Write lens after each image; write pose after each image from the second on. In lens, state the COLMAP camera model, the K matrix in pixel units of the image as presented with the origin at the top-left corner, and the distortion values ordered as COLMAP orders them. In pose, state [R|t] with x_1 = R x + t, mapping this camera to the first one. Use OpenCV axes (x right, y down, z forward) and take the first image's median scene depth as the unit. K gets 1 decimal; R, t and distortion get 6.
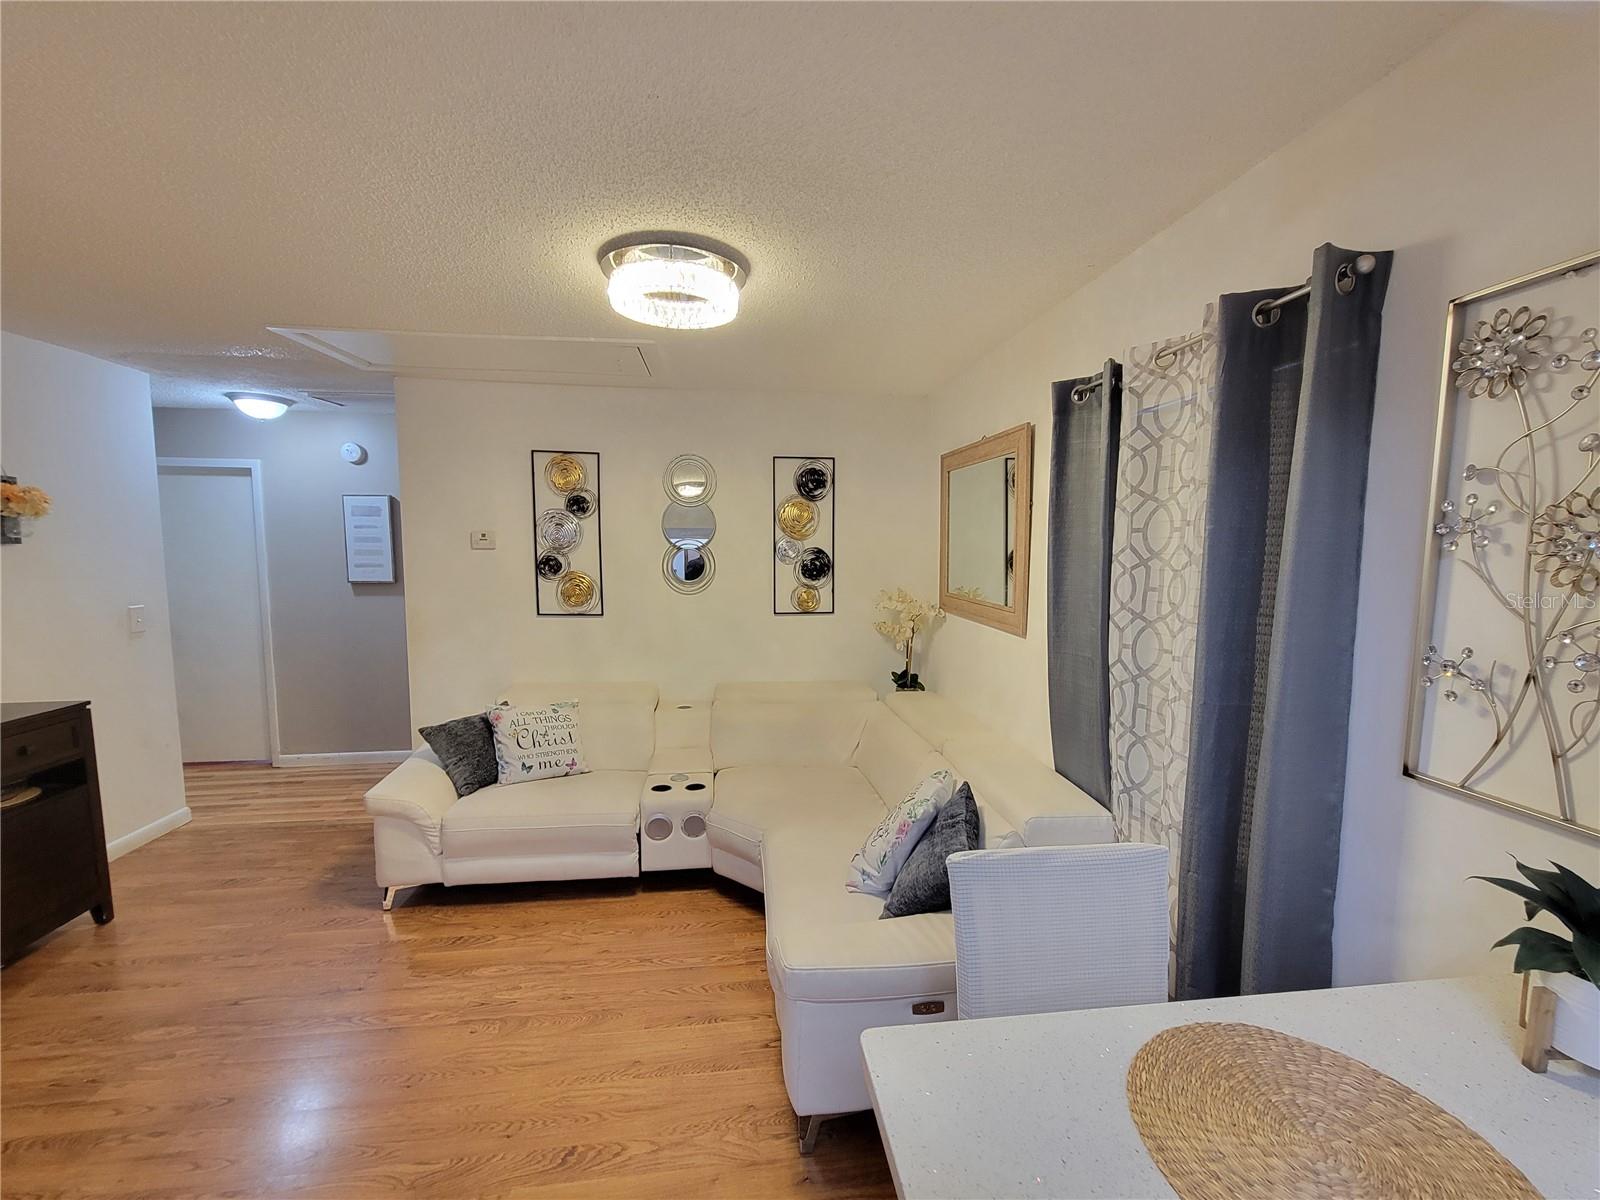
lens RADIAL K [[654.6, 0, 805.6], [0, 654.6, 610.0], [0, 0, 1]] dist [-0.001025, -0.000916]
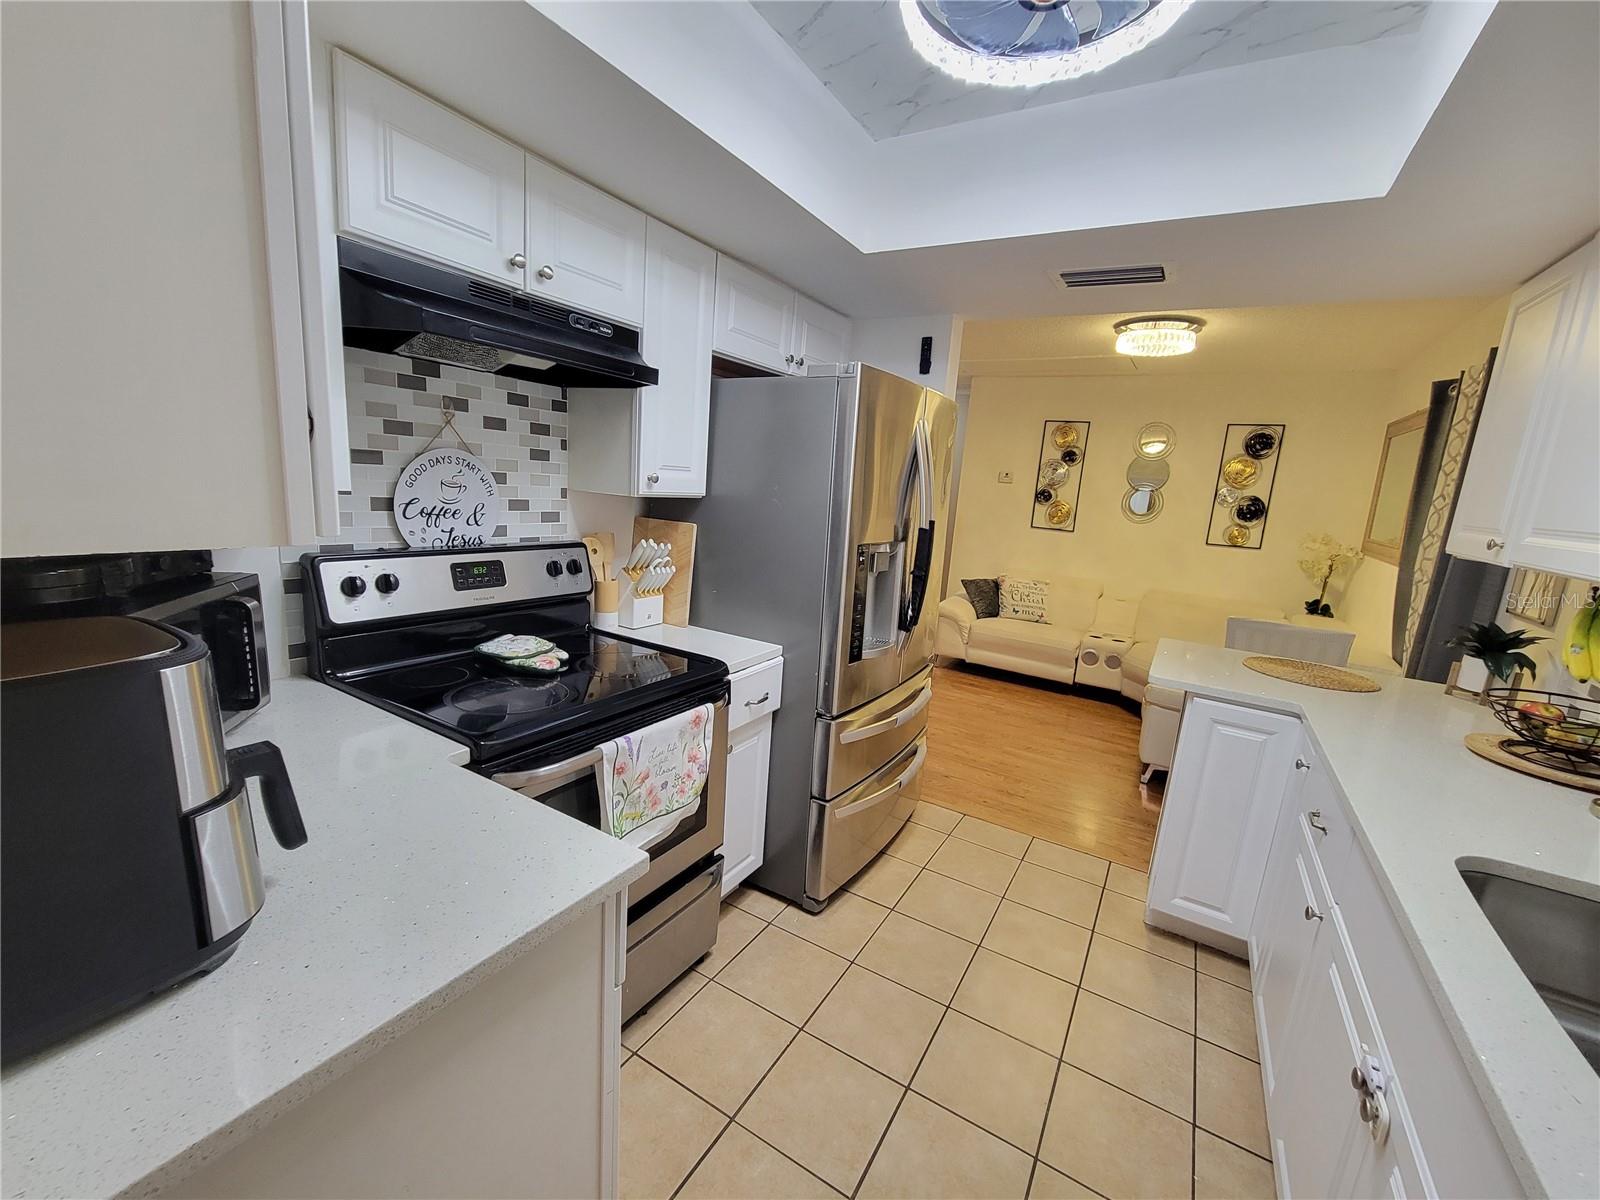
lens RADIAL K [[654.6, 0, 805.6], [0, 654.6, 610.0], [0, 0, 1]] dist [-0.001025, -0.000916]
pose [[0.781829, 0.169561, -0.599994, 0.176893], [-0.124957, 0.985399, 0.115651, 0.111060], [0.610843, -0.015446, 0.791601, -0.712722]]
